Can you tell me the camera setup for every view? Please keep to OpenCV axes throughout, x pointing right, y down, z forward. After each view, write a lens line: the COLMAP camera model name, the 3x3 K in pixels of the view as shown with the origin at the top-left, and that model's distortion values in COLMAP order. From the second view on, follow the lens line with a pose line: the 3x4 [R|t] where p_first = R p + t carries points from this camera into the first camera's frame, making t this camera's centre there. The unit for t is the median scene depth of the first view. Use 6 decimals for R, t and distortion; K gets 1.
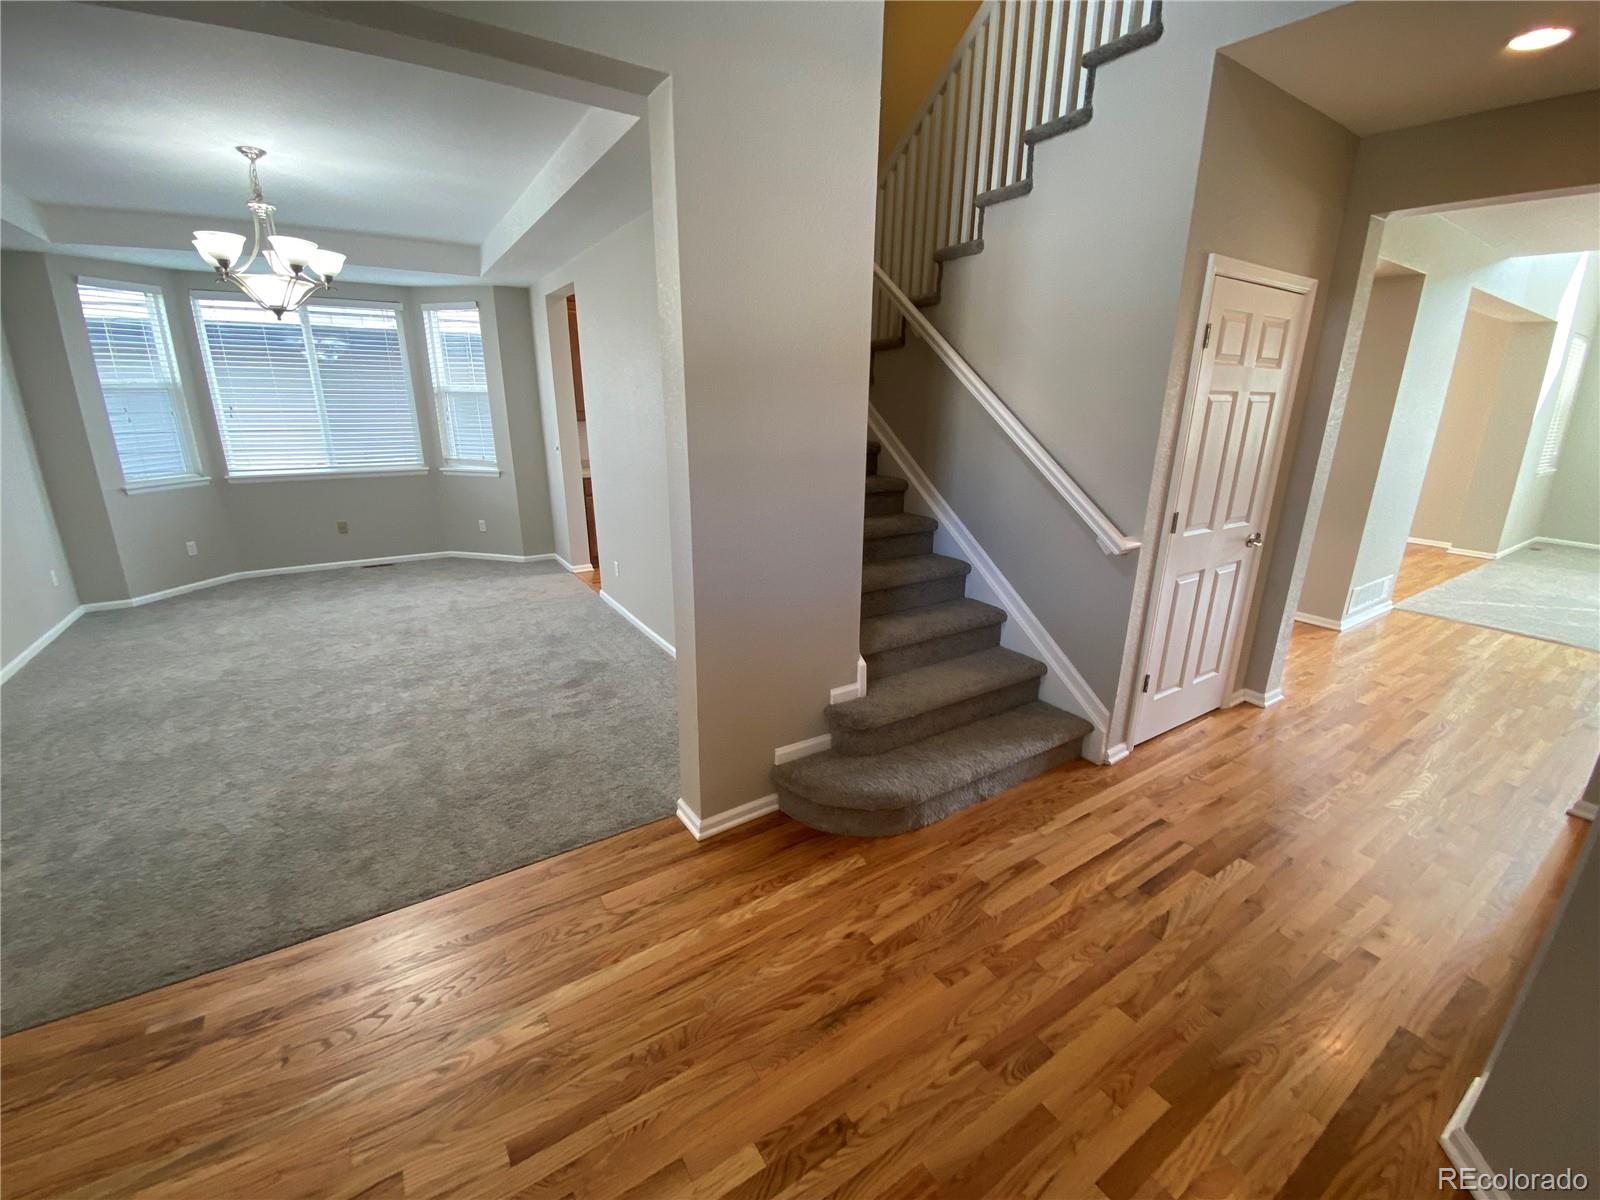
lens RADIAL K [[657.7, 0, 814.0], [0, 657.7, 590.9], [0, 0, 1]] dist [0.007705, -0.014132]
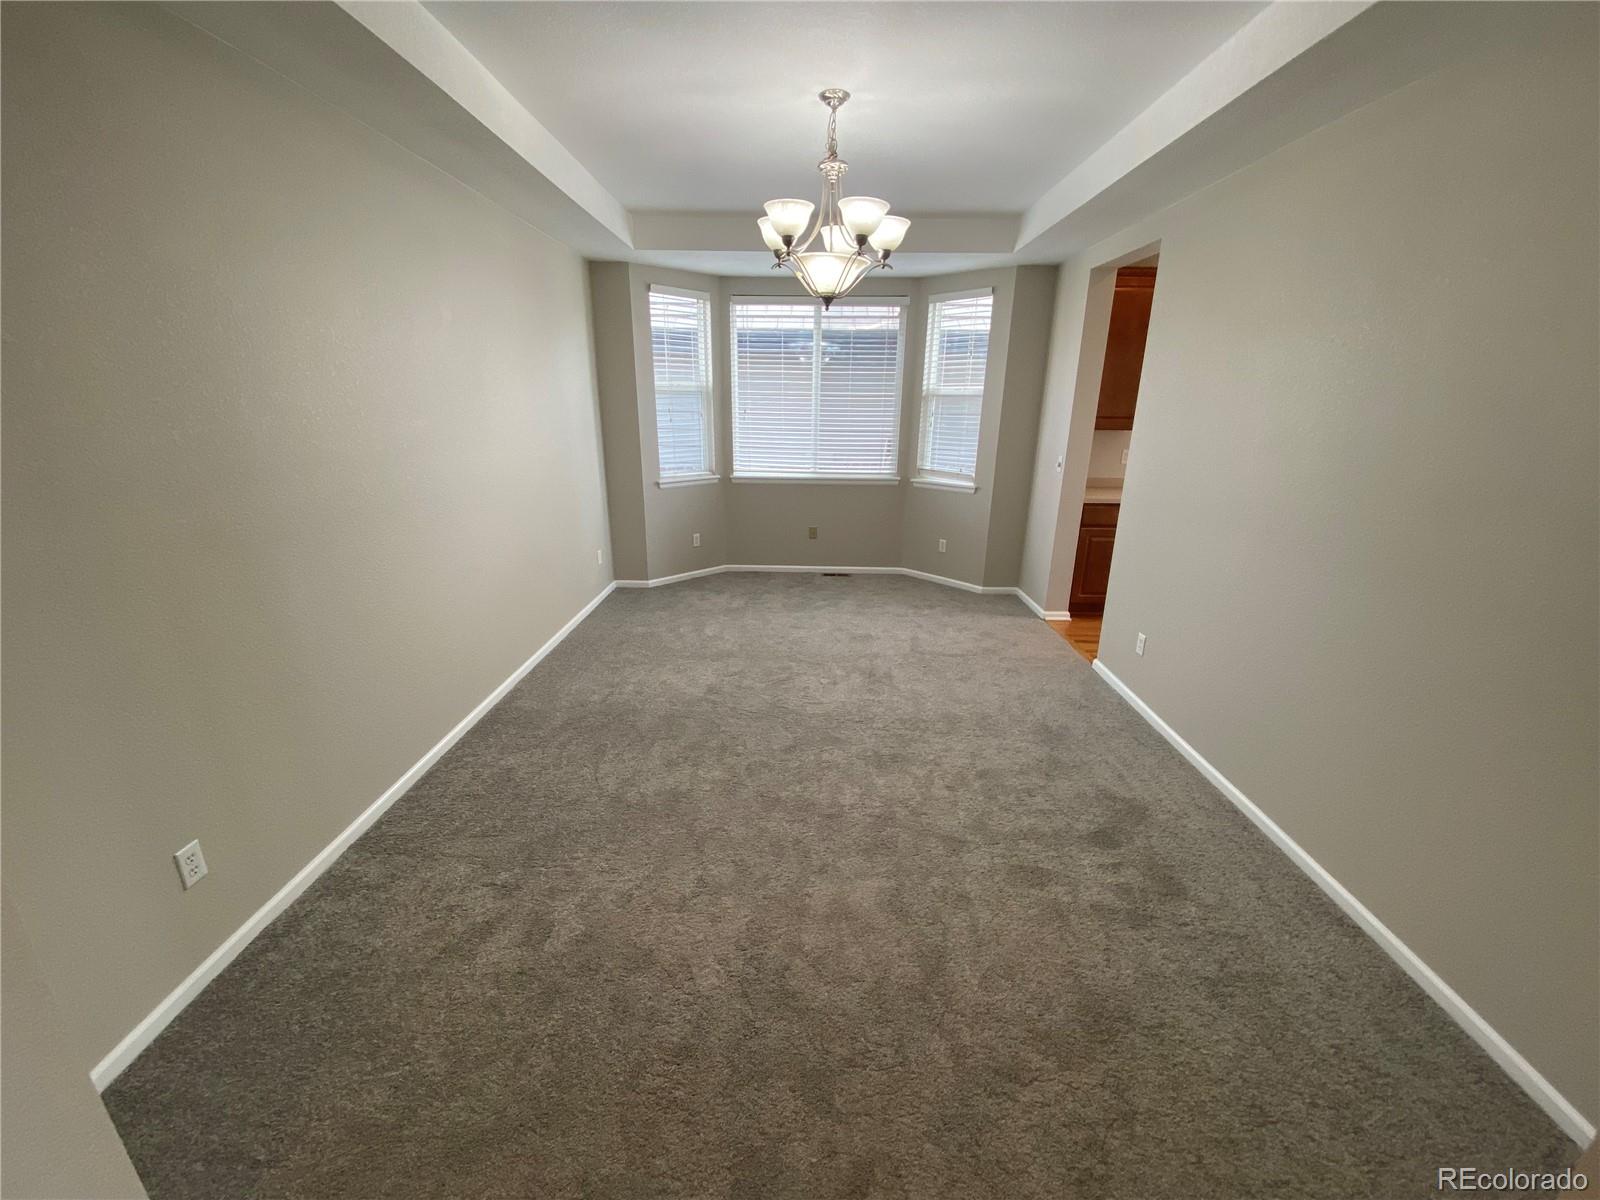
lens RADIAL K [[657.7, 0, 802.8], [0, 657.7, 590.6], [0, 0, 1]] dist [0.007705, -0.014132]
pose [[0.827125, 0.159493, -0.538912, -0.312300], [-0.160509, 0.985987, 0.045456, -0.089297], [0.538610, 0.048902, 0.841135, 0.279877]]
